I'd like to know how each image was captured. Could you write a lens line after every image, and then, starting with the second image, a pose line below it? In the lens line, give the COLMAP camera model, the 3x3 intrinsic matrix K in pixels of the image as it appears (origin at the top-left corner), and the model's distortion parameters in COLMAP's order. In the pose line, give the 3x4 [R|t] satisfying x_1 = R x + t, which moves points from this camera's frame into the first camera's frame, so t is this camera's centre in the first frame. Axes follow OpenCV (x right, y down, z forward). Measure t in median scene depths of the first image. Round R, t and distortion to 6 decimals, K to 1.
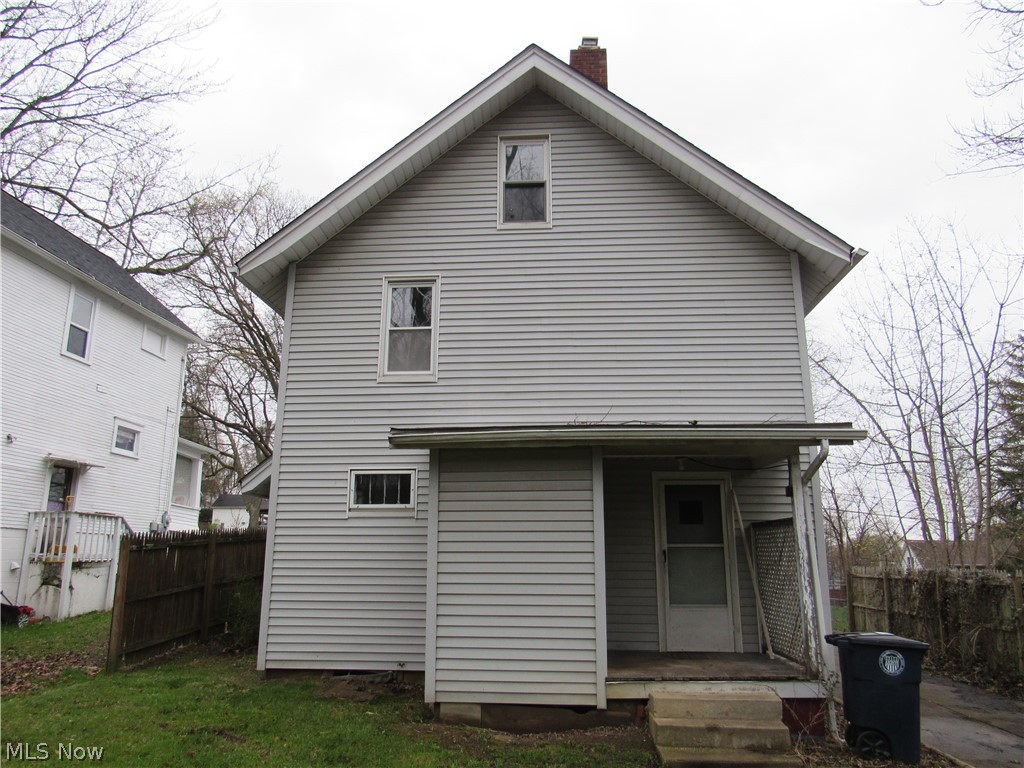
lens RADIAL K [[739.0, 0, 507.9], [0, 739.0, 386.7], [0, 0, 1]] dist [-0.021635, 0.010713]
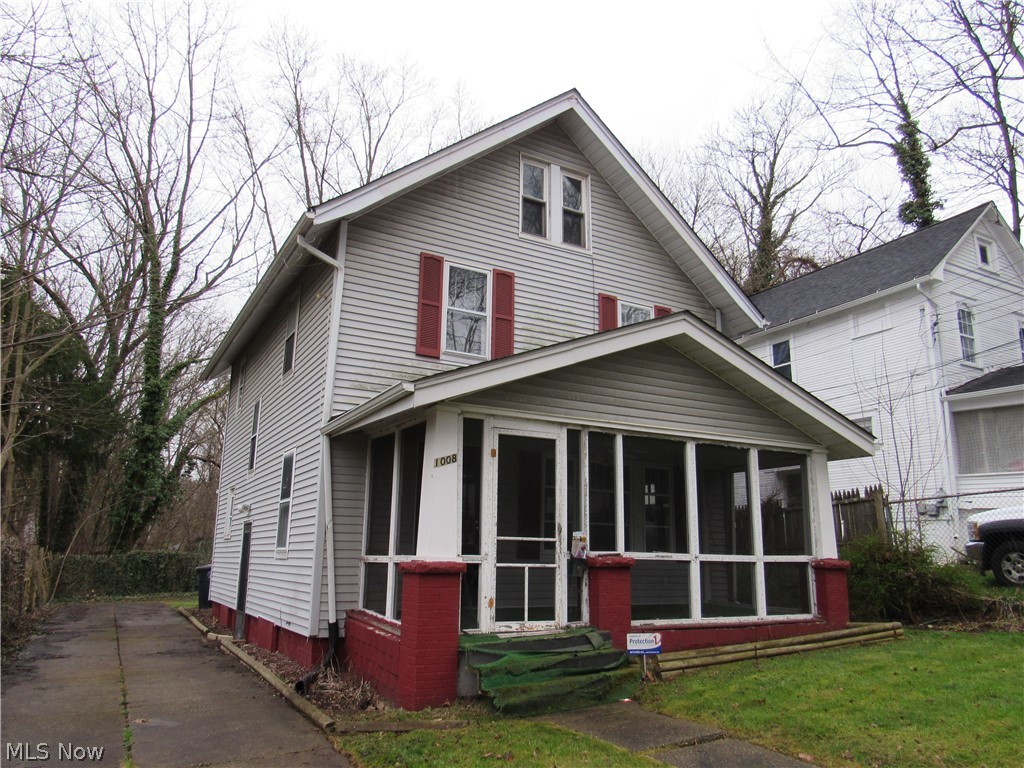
lens RADIAL K [[739.0, 0, 507.9], [0, 739.0, 386.7], [0, 0, 1]] dist [-0.021635, 0.010713]
pose [[0.834297, 0.132977, 0.535039, -0.618918], [-0.132430, 0.990399, -0.039650, 0.064482], [-0.535174, -0.037775, 0.843897, 0.049033]]
